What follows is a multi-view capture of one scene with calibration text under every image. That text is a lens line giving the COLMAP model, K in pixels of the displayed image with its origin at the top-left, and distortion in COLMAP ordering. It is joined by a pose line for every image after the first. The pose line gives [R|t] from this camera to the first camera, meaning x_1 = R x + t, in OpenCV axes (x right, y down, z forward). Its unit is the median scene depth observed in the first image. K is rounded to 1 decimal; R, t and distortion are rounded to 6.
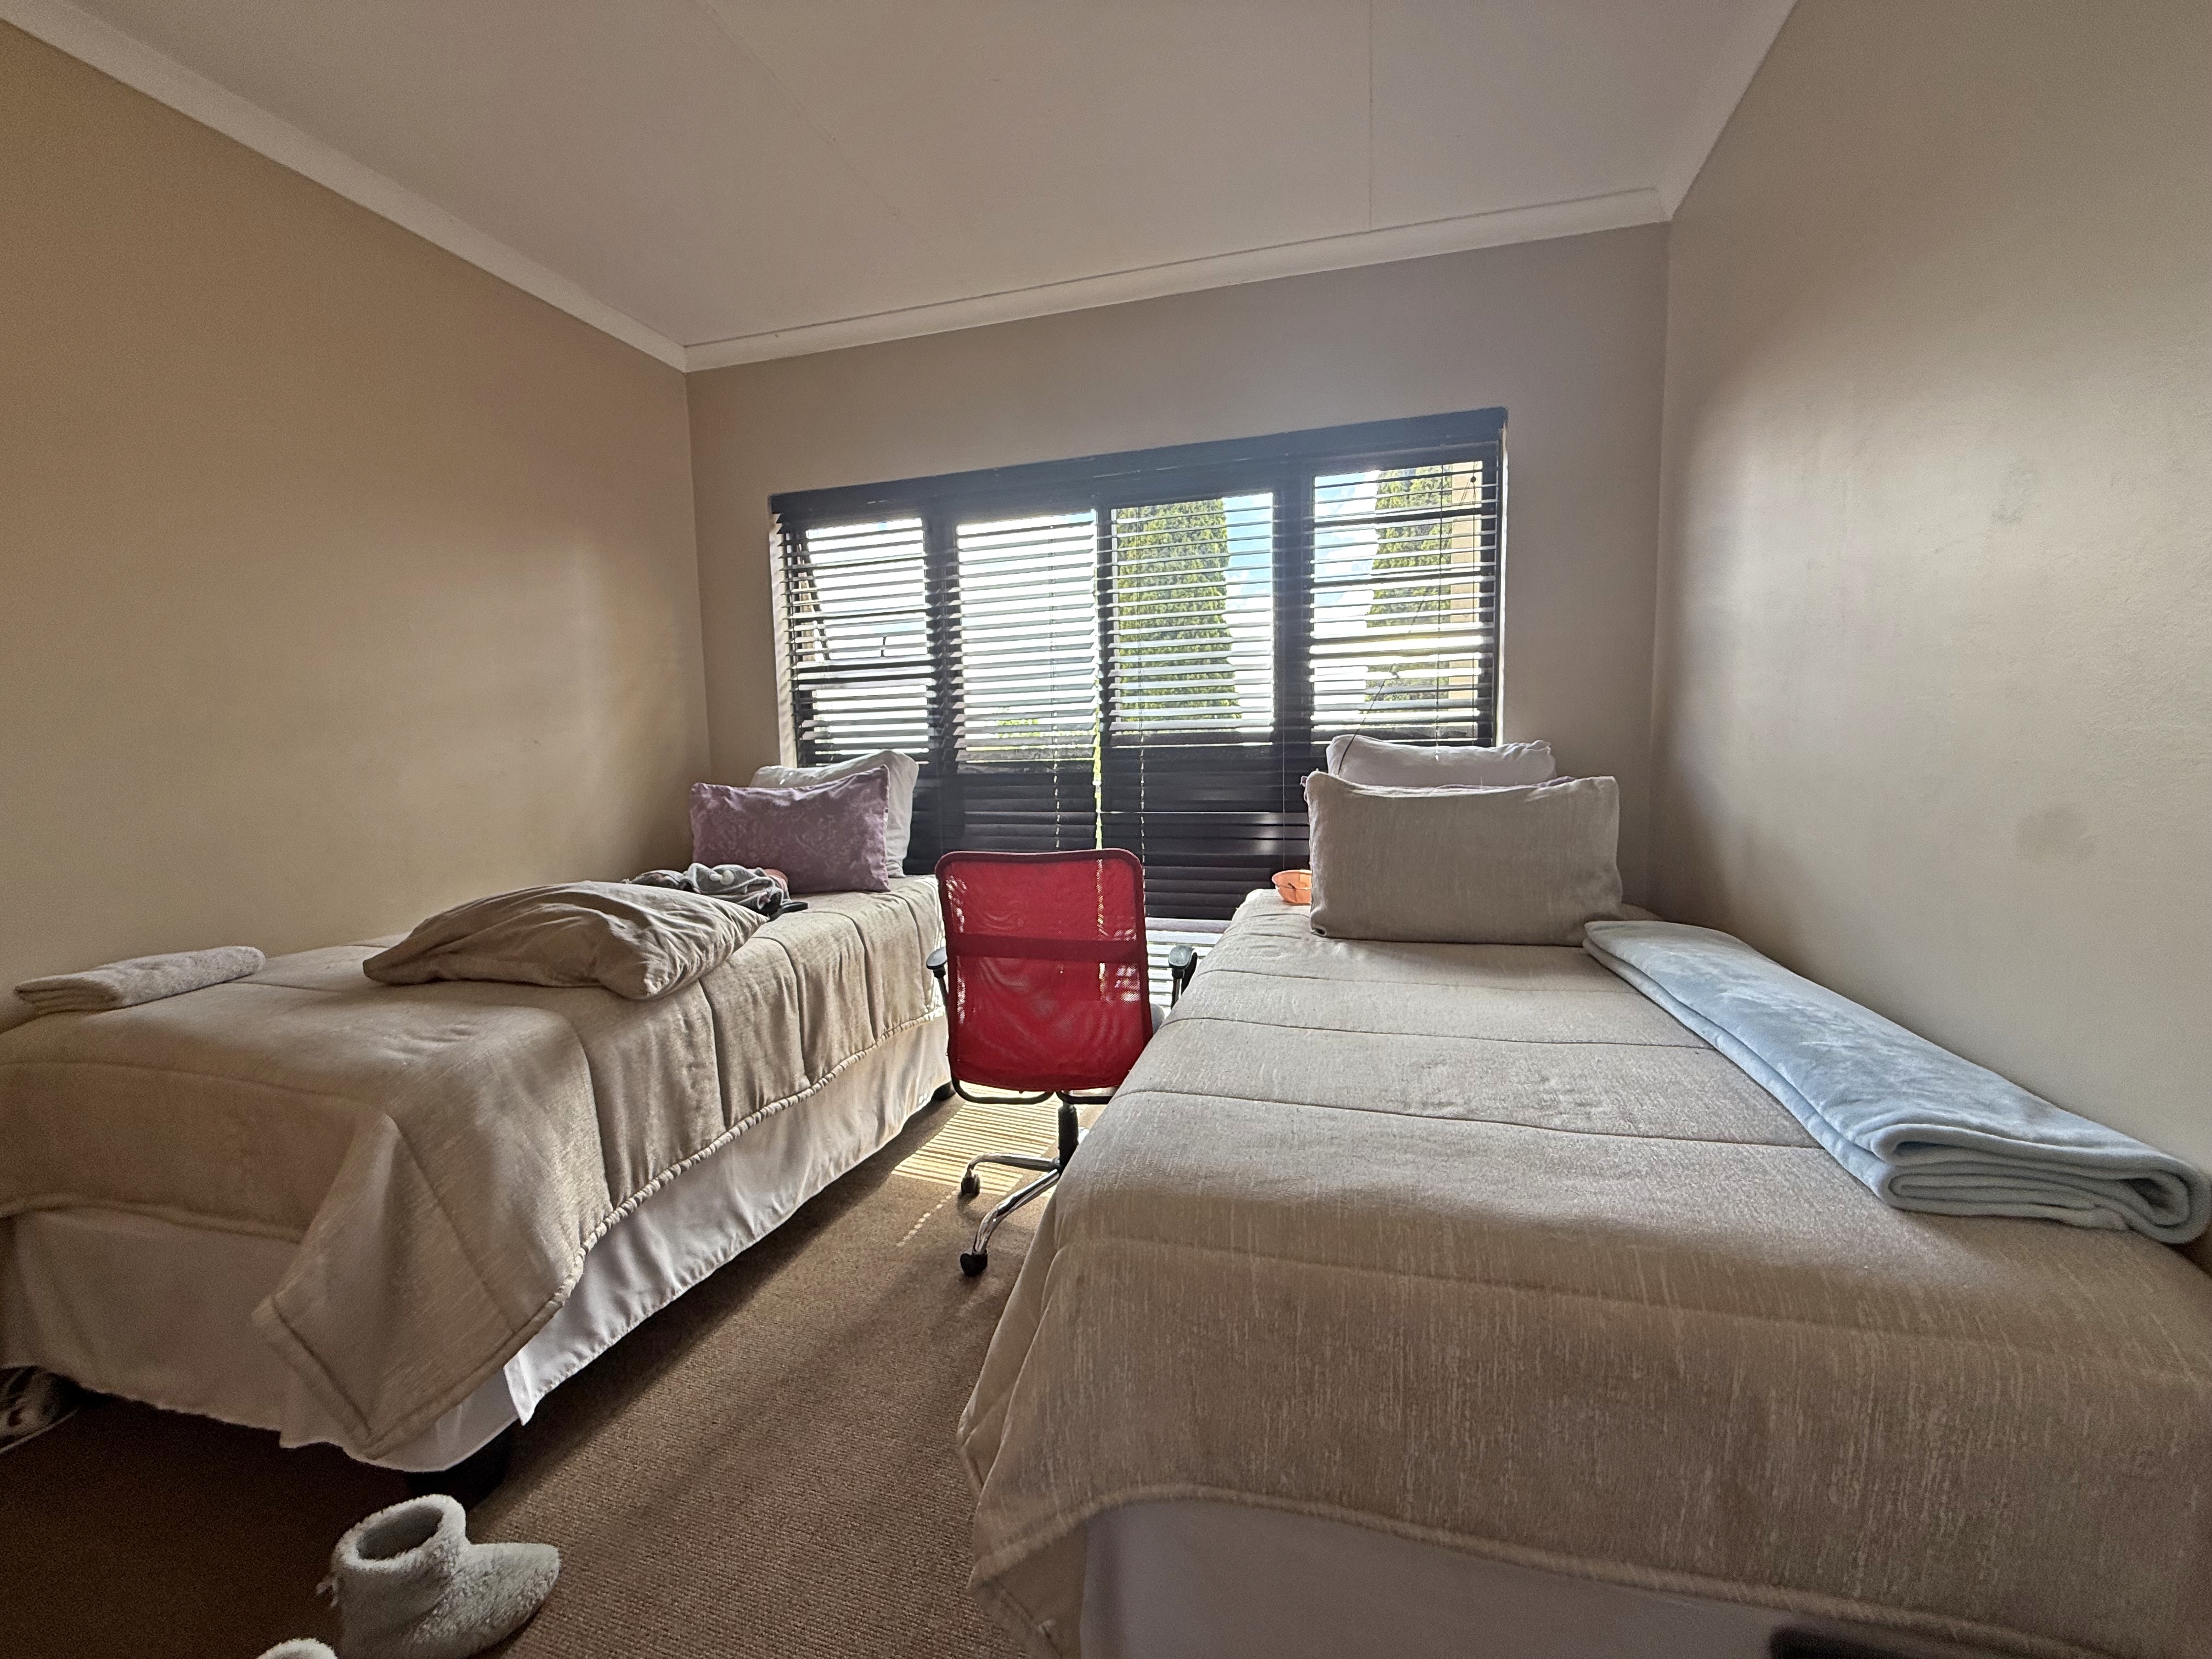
lens RADIAL K [[884.0, 0, 1099.7], [0, 884.0, 835.3], [0, 0, 1]] dist [0.002175, -0.000154]
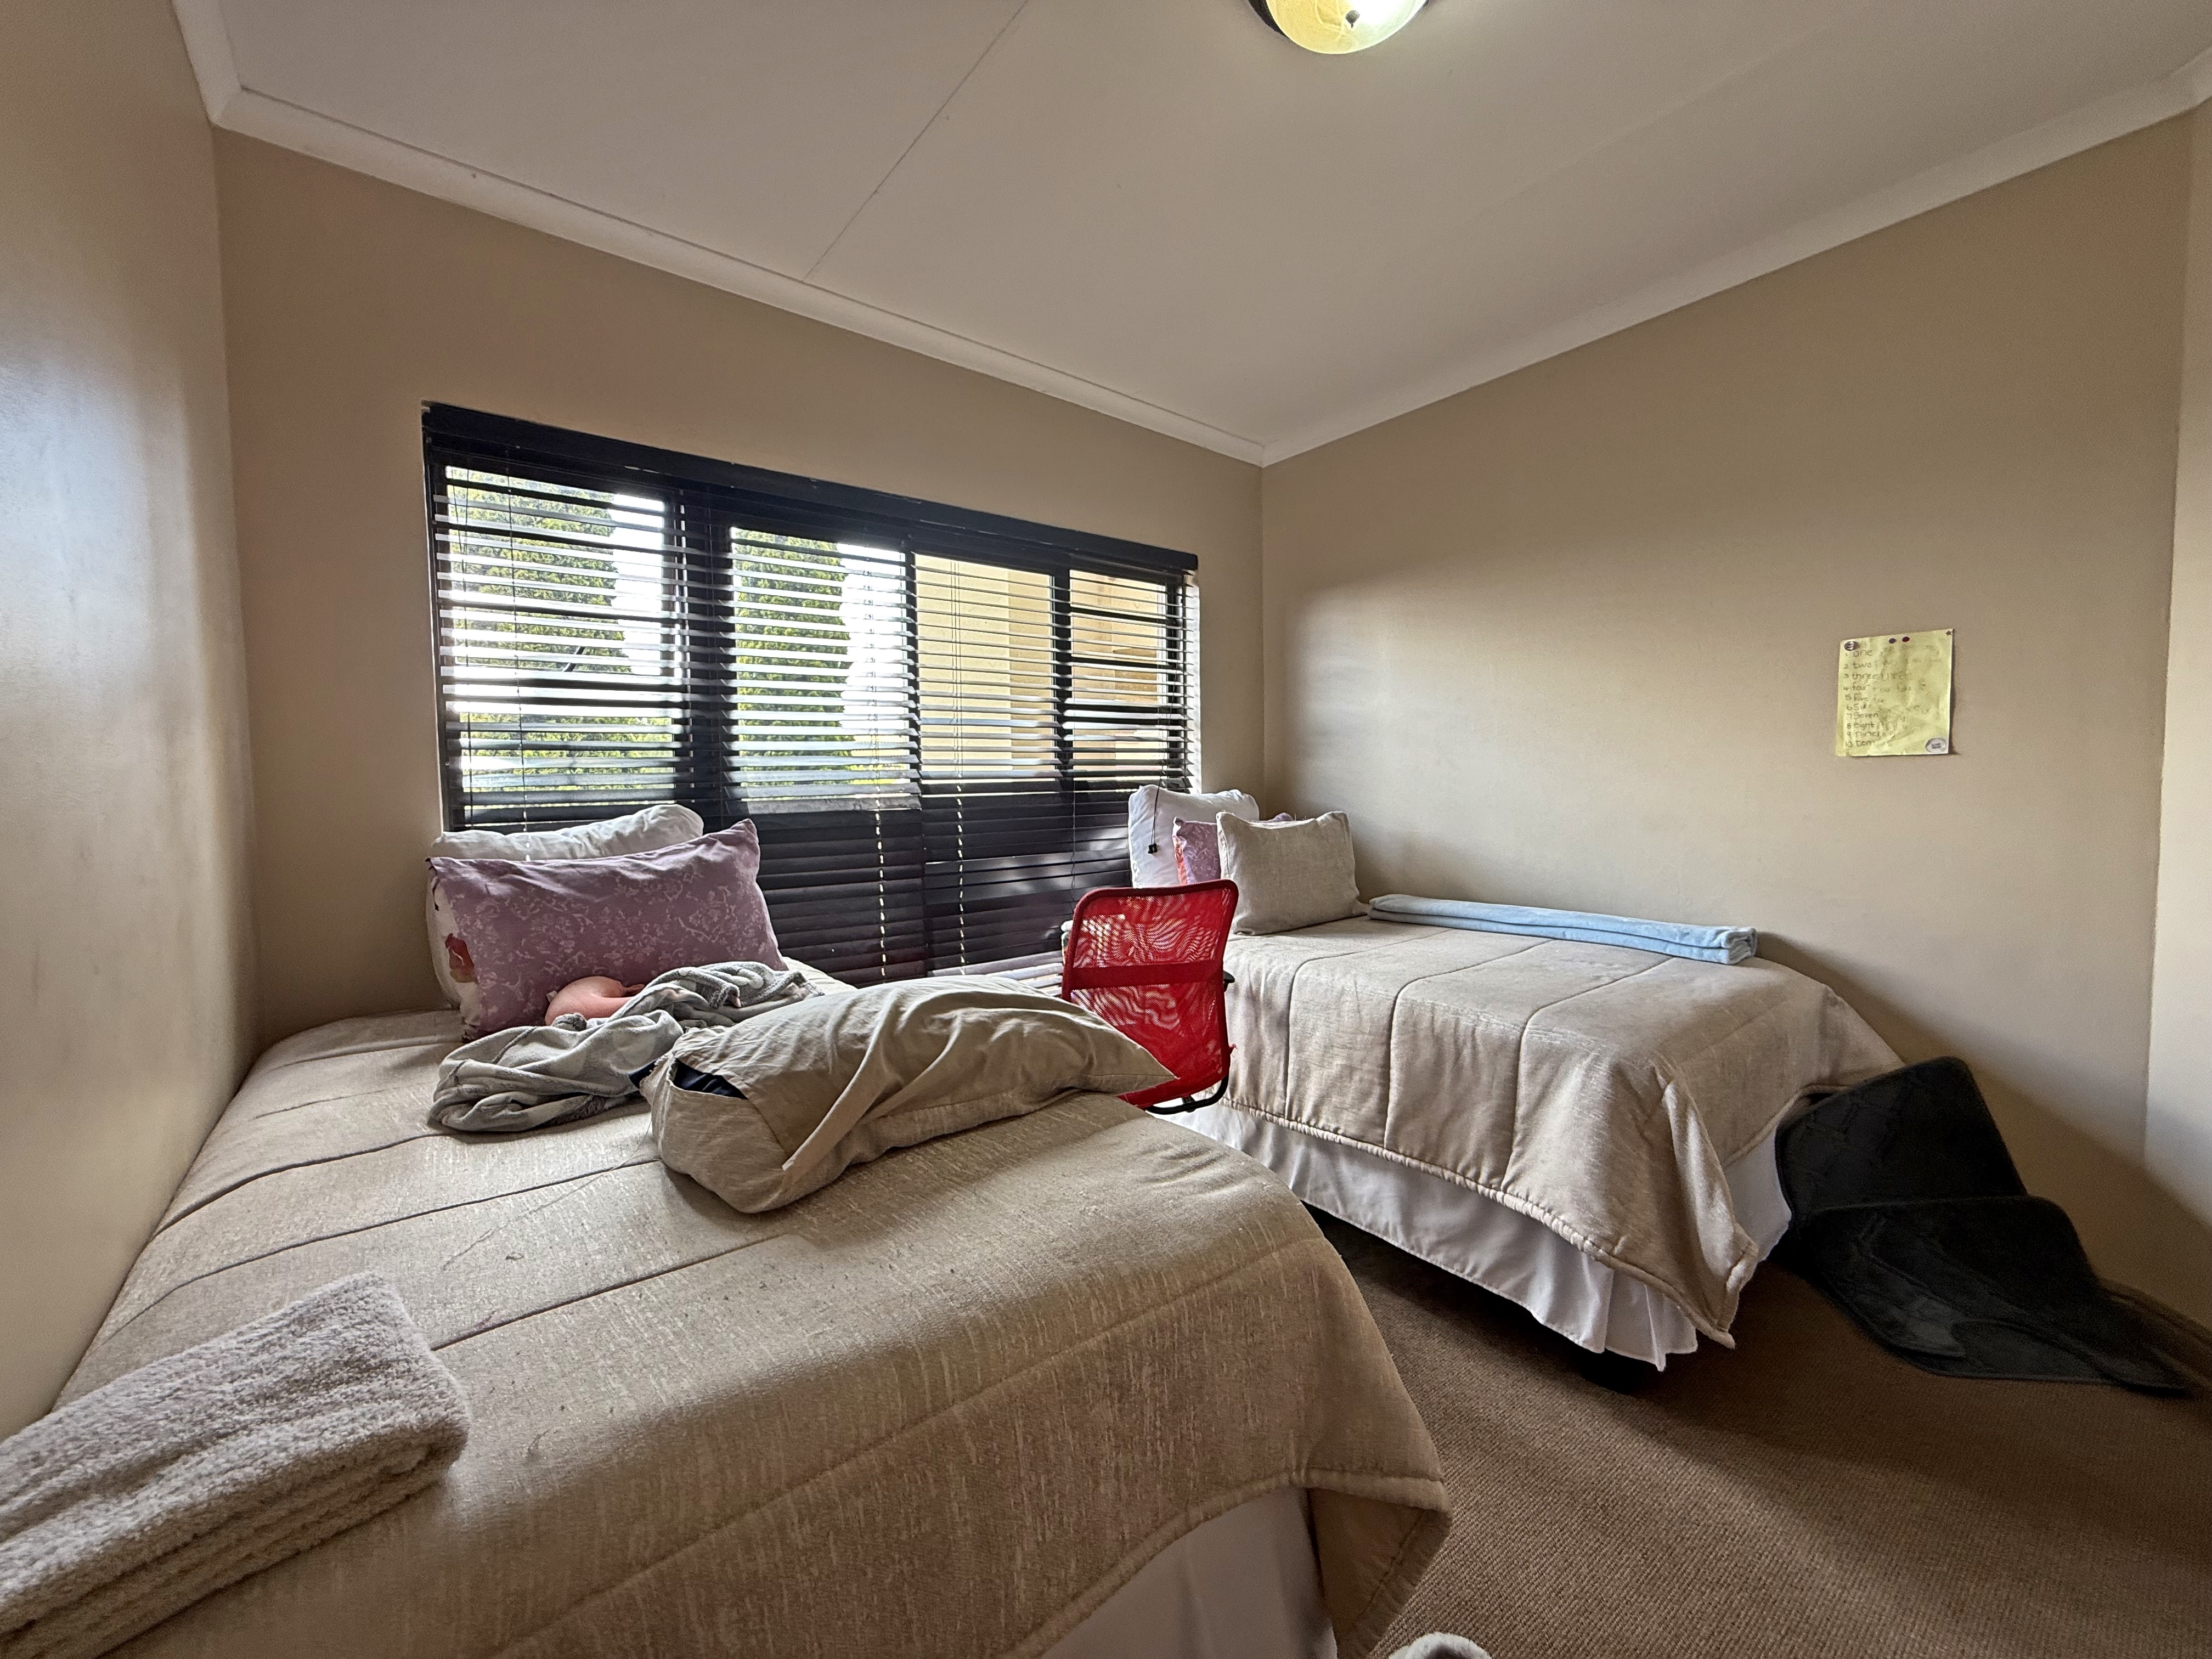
lens RADIAL K [[884.0, 0, 1097.2], [0, 884.0, 833.8], [0, 0, 1]] dist [0.002175, -0.000154]
pose [[0.580340, -0.035765, 0.813589, -0.701083], [0.088862, 0.995851, -0.019609, -0.023426], [-0.809512, 0.083677, 0.581110, 0.302106]]
